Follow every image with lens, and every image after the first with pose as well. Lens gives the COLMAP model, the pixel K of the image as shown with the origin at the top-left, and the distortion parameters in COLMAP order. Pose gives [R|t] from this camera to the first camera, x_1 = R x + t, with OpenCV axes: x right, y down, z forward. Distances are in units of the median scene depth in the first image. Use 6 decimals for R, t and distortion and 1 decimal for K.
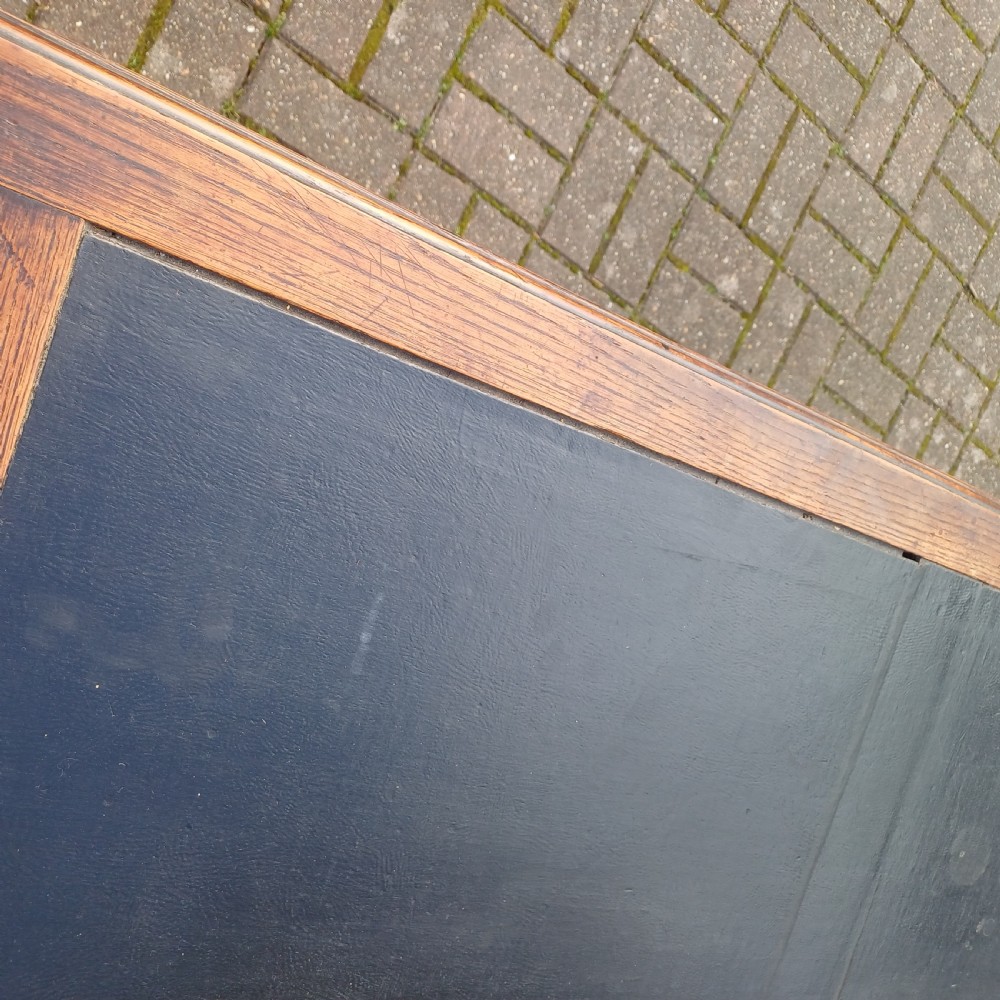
lens RADIAL K [[1001.4, 0, 489.8], [0, 1001.4, 511.7], [0, 0, 1]] dist [0.071737, -0.092048]
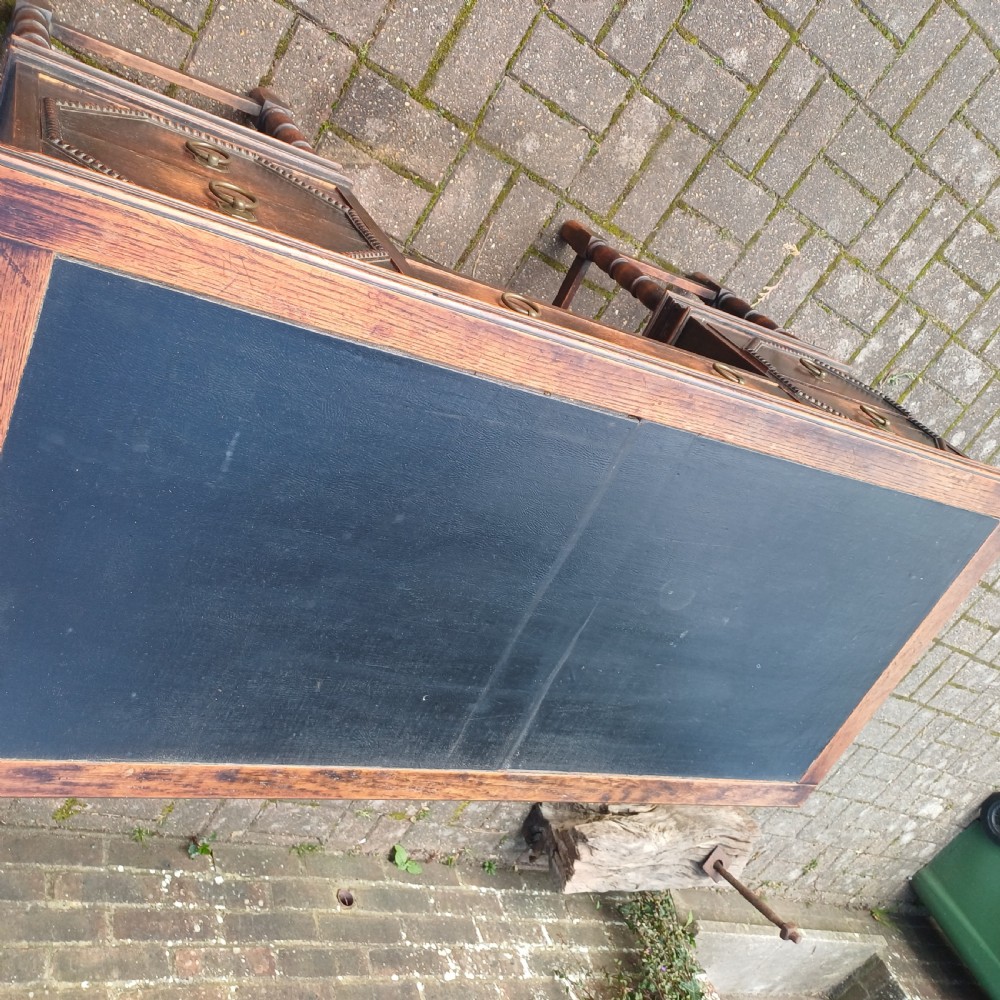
lens RADIAL K [[991.4, 0, 497.1], [0, 991.4, 494.3], [0, 0, 1]] dist [0.104782, -0.159778]
pose [[0.983015, 0.162404, -0.085472, 0.172926], [-0.121192, 0.924186, 0.362206, -0.173034], [0.137816, -0.345695, 0.928171, -0.211774]]
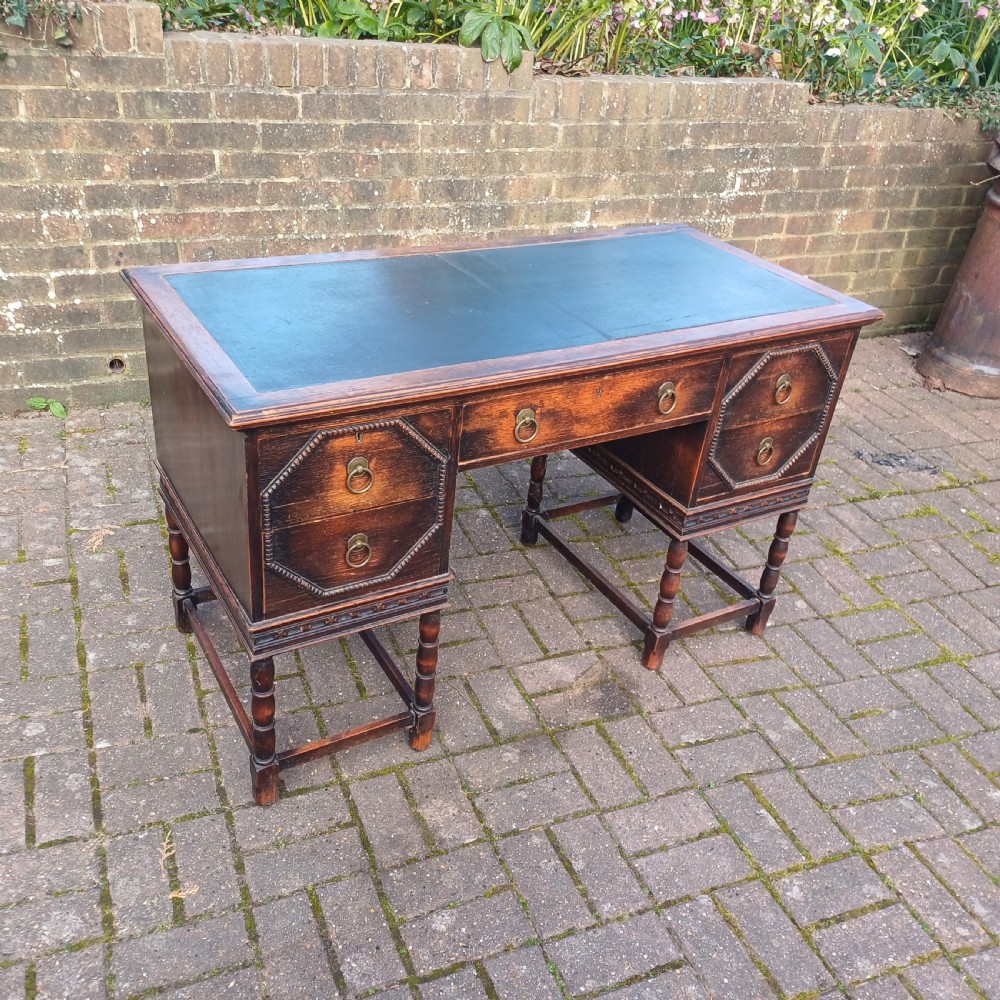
lens RADIAL K [[980.2, 0, 485.3], [0, 980.2, 509.9], [0, 0, 1]] dist [0.113640, -0.155418]
pose [[-0.484399, -0.115816, -0.867147, 1.289056], [-0.672818, -0.584222, 0.453873, -0.530958], [-0.559172, 0.803288, 0.205074, 0.489906]]
